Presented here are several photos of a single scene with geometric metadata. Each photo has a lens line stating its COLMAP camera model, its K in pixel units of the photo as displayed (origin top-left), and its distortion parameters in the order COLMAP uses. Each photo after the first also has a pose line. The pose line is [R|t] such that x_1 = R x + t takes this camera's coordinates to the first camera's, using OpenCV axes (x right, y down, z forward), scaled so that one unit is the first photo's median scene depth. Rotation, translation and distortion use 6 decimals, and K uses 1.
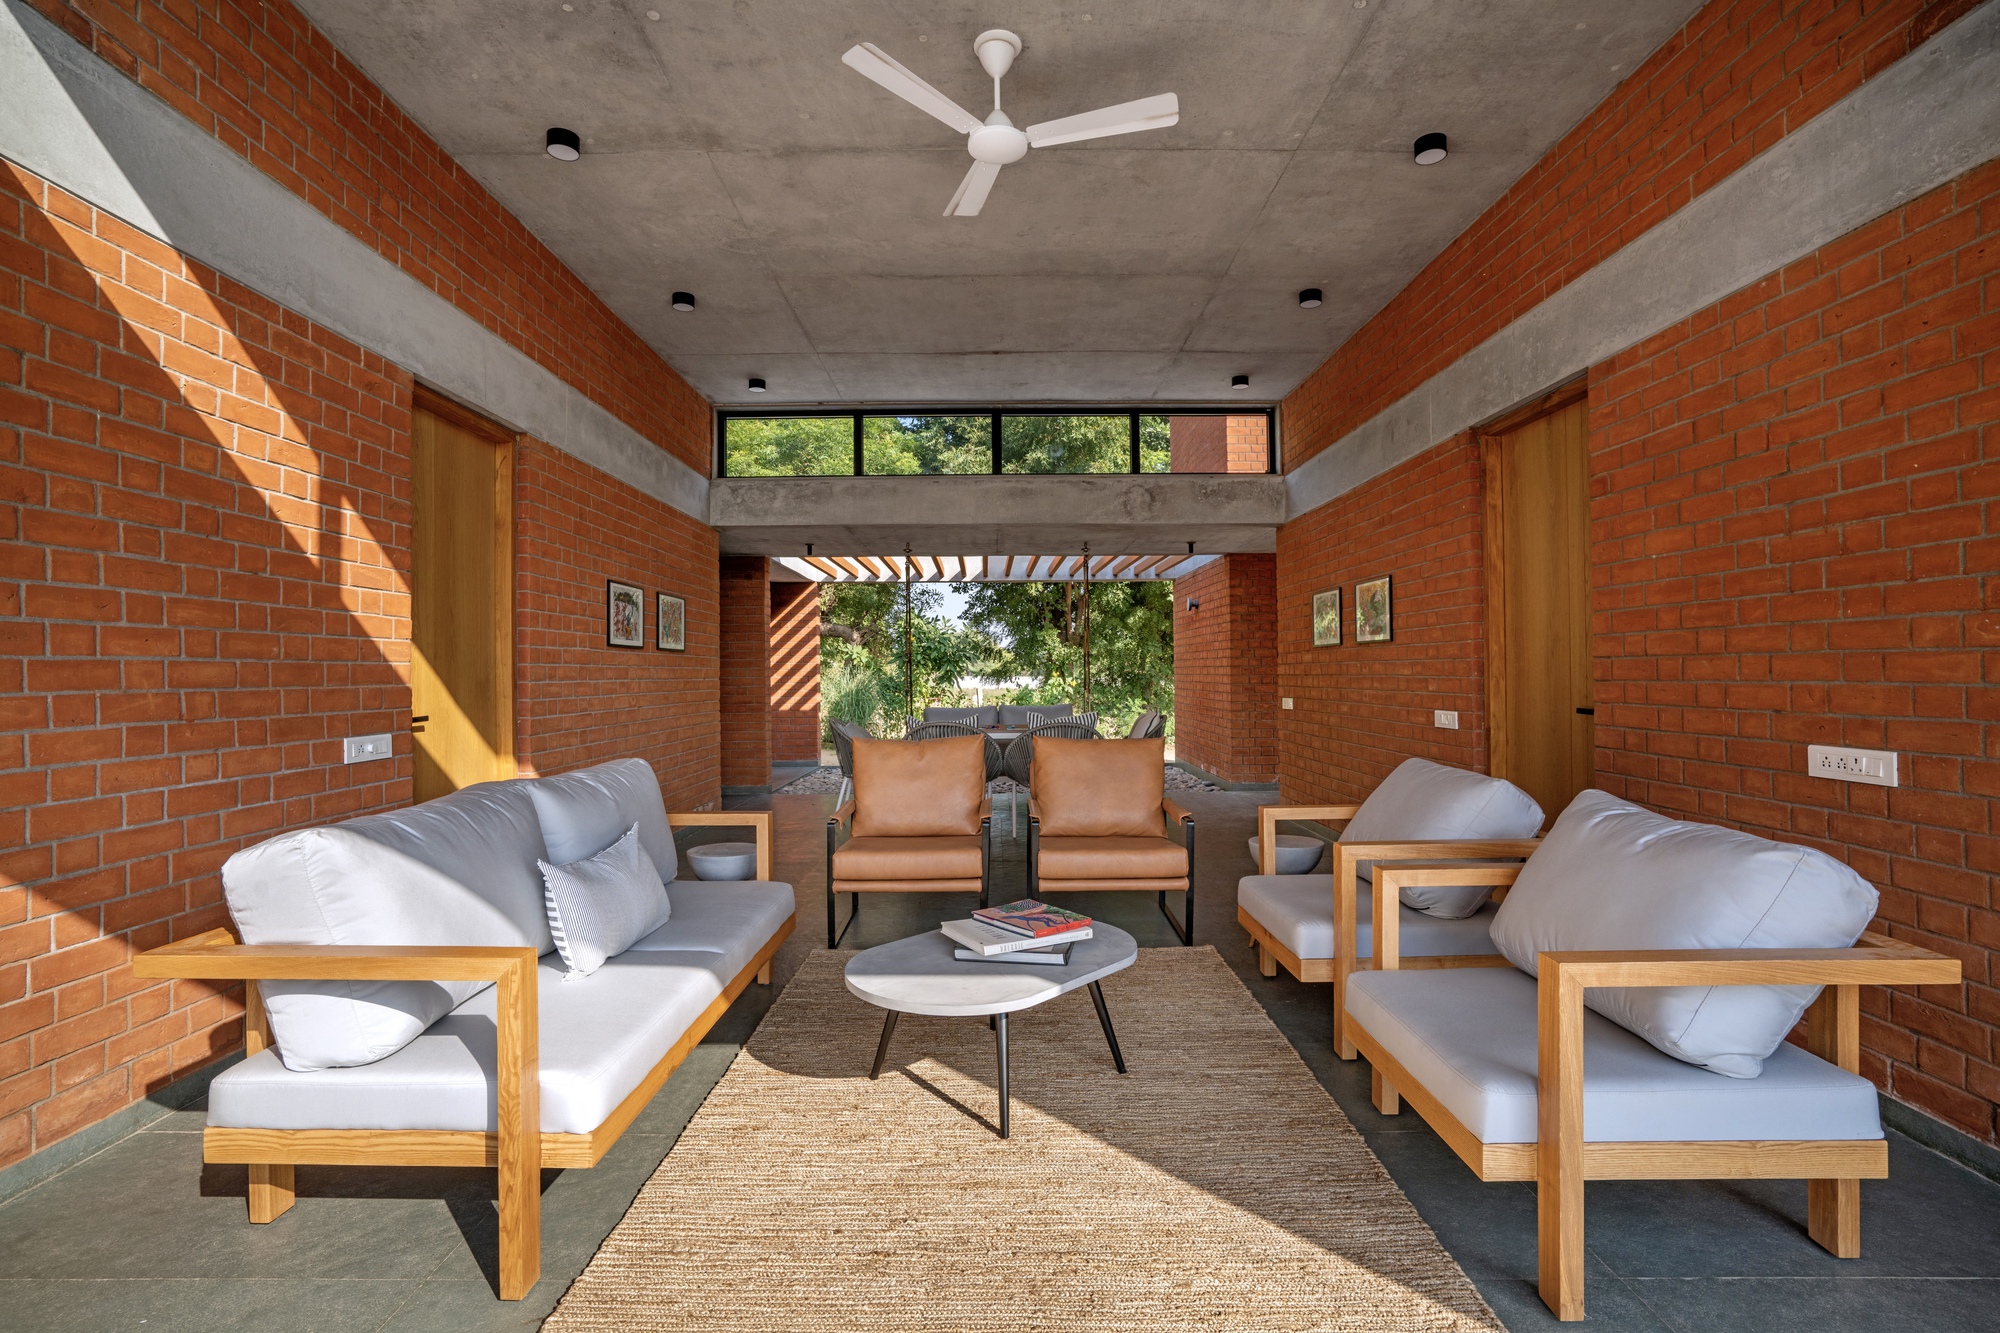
lens RADIAL K [[902.2, 0, 998.0], [0, 902.2, 672.4], [0, 0, 1]] dist [-0.020016, -0.000147]
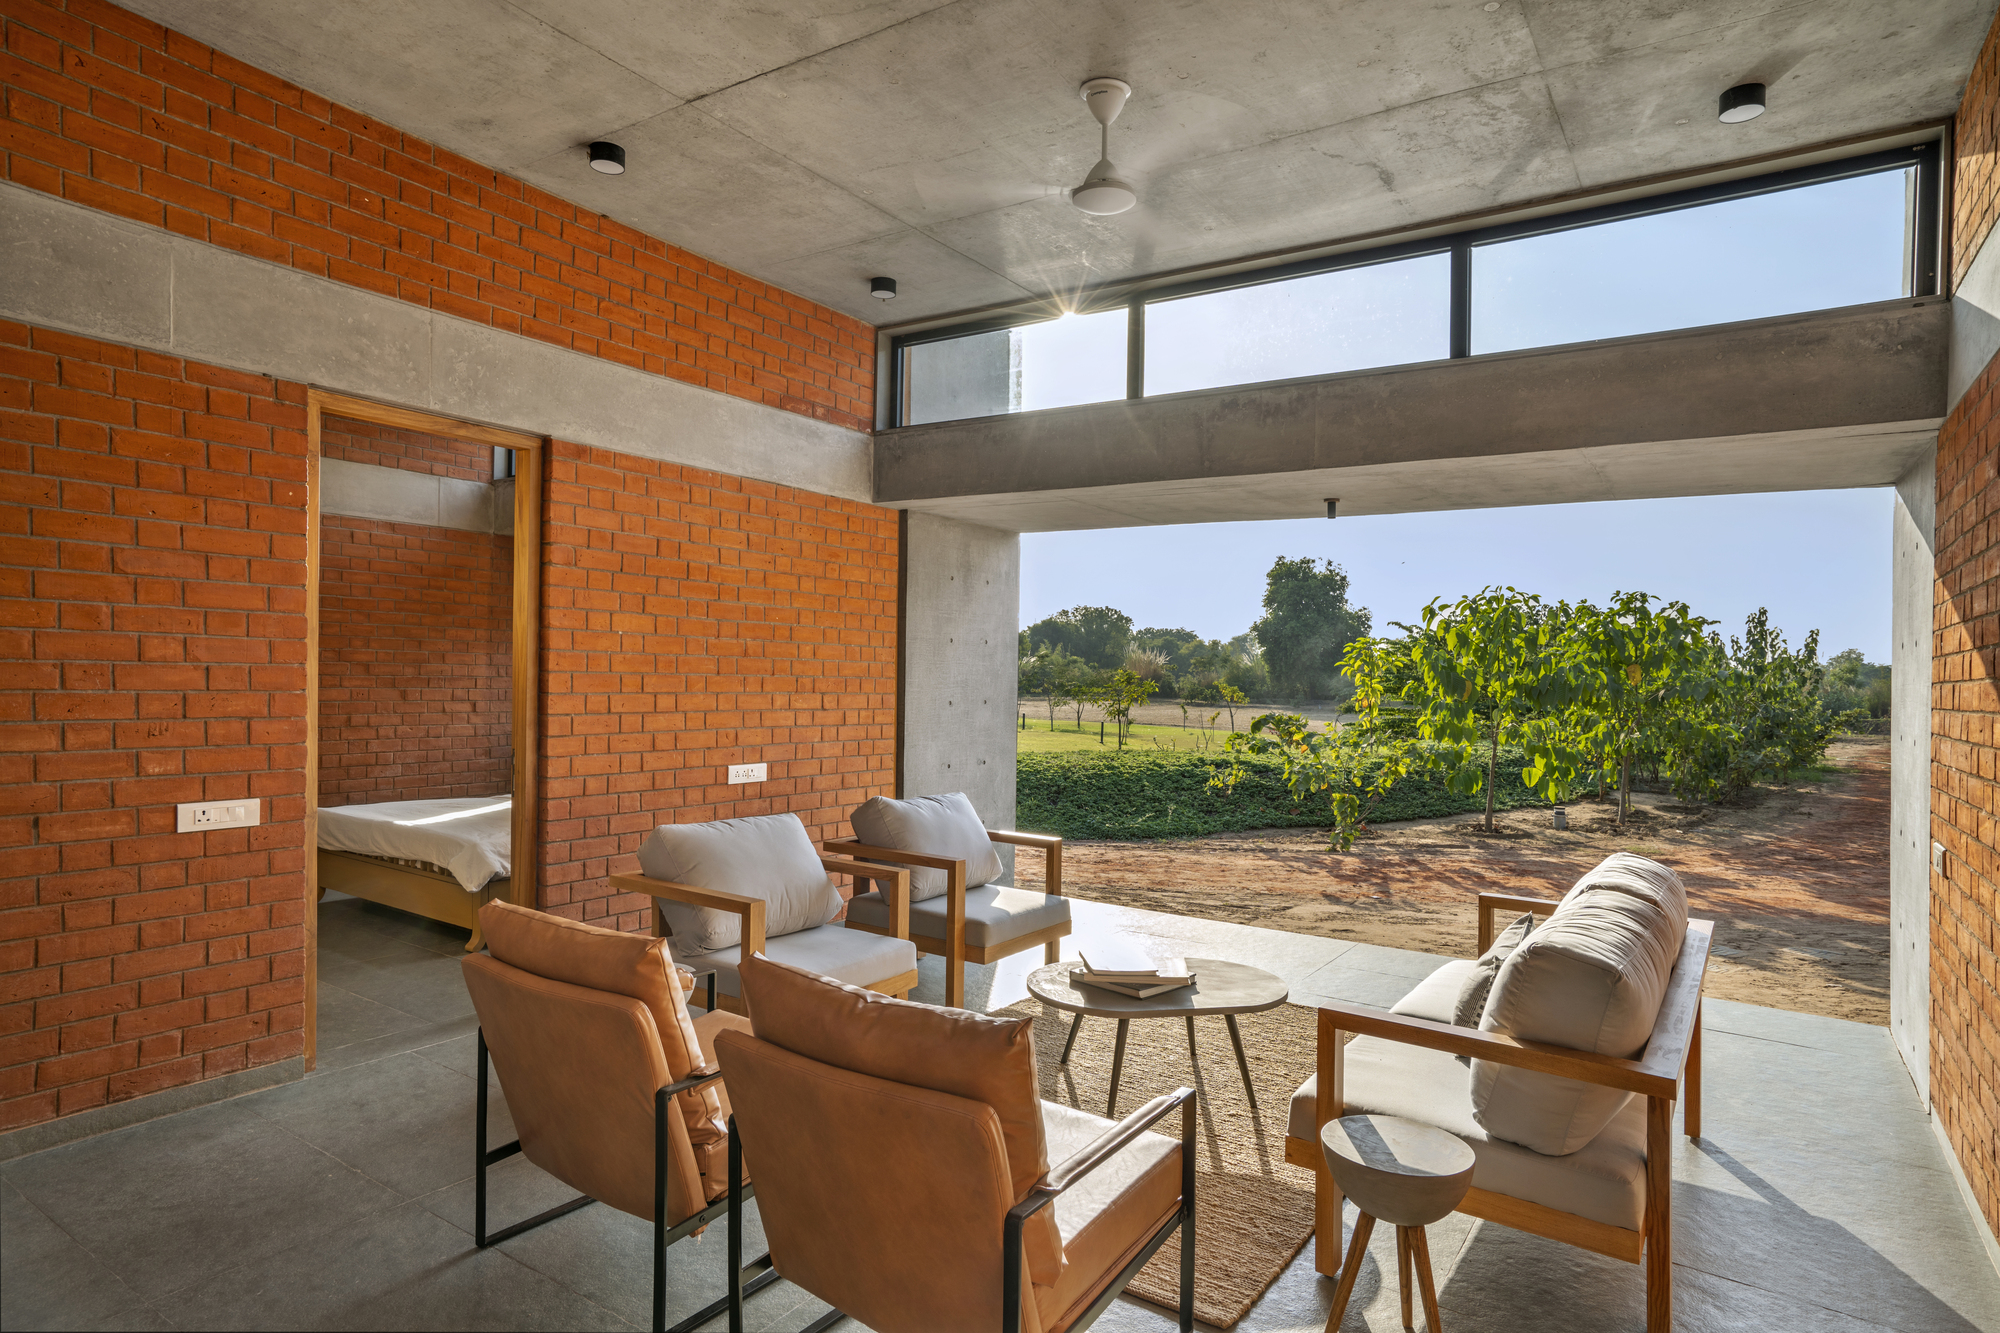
lens RADIAL K [[1106.4, 0, 1003.5], [0, 1106.4, 669.8], [0, 0, 1]] dist [-0.000645, -0.000054]
pose [[-0.823245, -0.011923, 0.567561, -0.600824], [-0.017734, 0.999832, -0.004720, -0.086183], [-0.567409, -0.013951, -0.823318, 2.077882]]
